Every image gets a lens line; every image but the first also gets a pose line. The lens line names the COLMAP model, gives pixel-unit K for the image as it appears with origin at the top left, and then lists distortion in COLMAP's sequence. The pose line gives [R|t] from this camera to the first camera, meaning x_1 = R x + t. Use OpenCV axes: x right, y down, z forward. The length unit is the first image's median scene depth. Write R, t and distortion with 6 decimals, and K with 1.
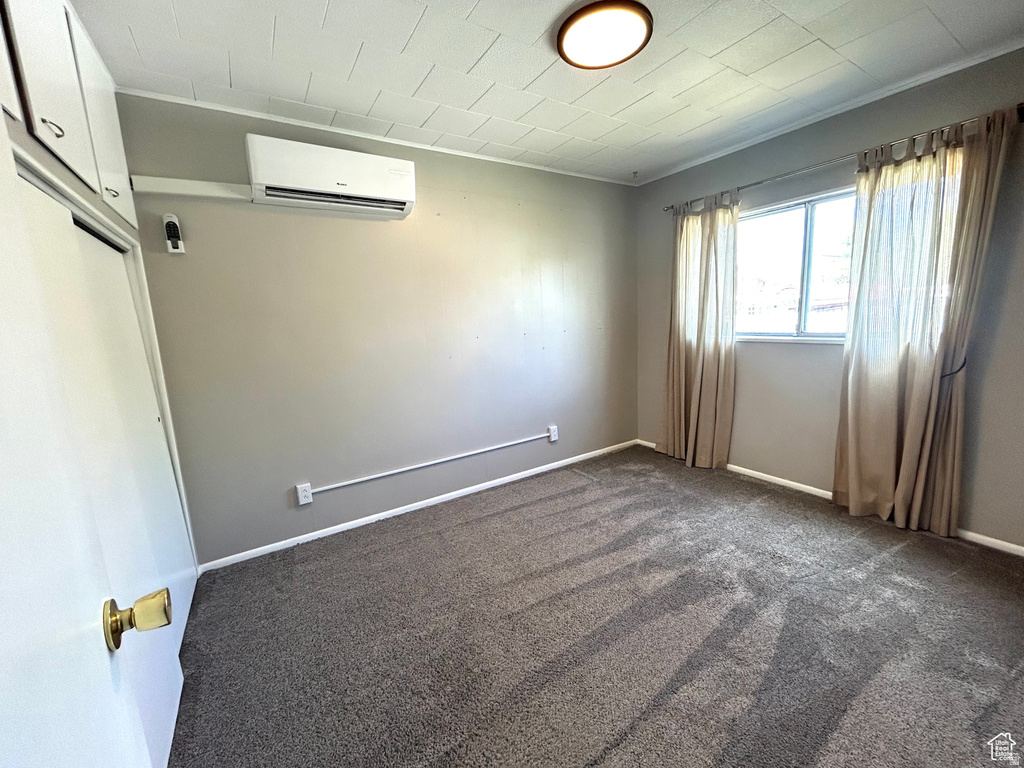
lens RADIAL K [[414.3, 0, 511.8], [0, 414.3, 385.0], [0, 0, 1]] dist [-0.000022, 0.000674]
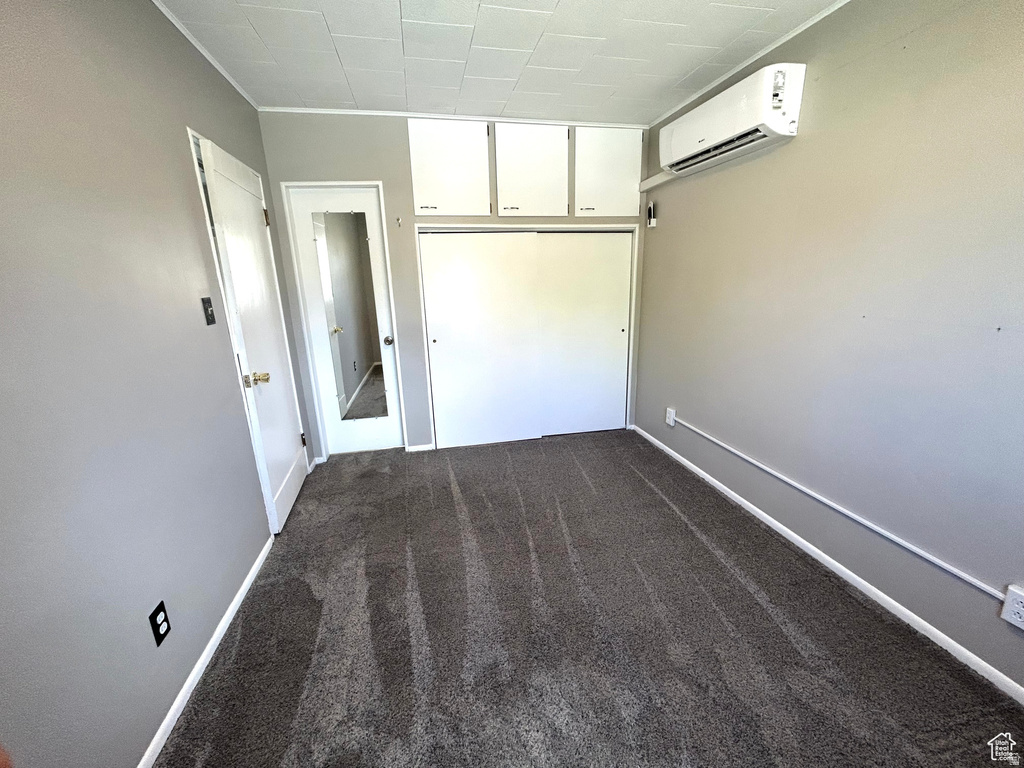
lens RADIAL K [[414.3, 0, 511.7], [0, 414.3, 384.4], [0, 0, 1]] dist [-0.000022, 0.000674]
pose [[-0.333348, 0.300639, -0.893586, 0.747558], [-0.114113, 0.927962, 0.354774, -0.216446], [0.935872, 0.220233, -0.275027, 0.883283]]
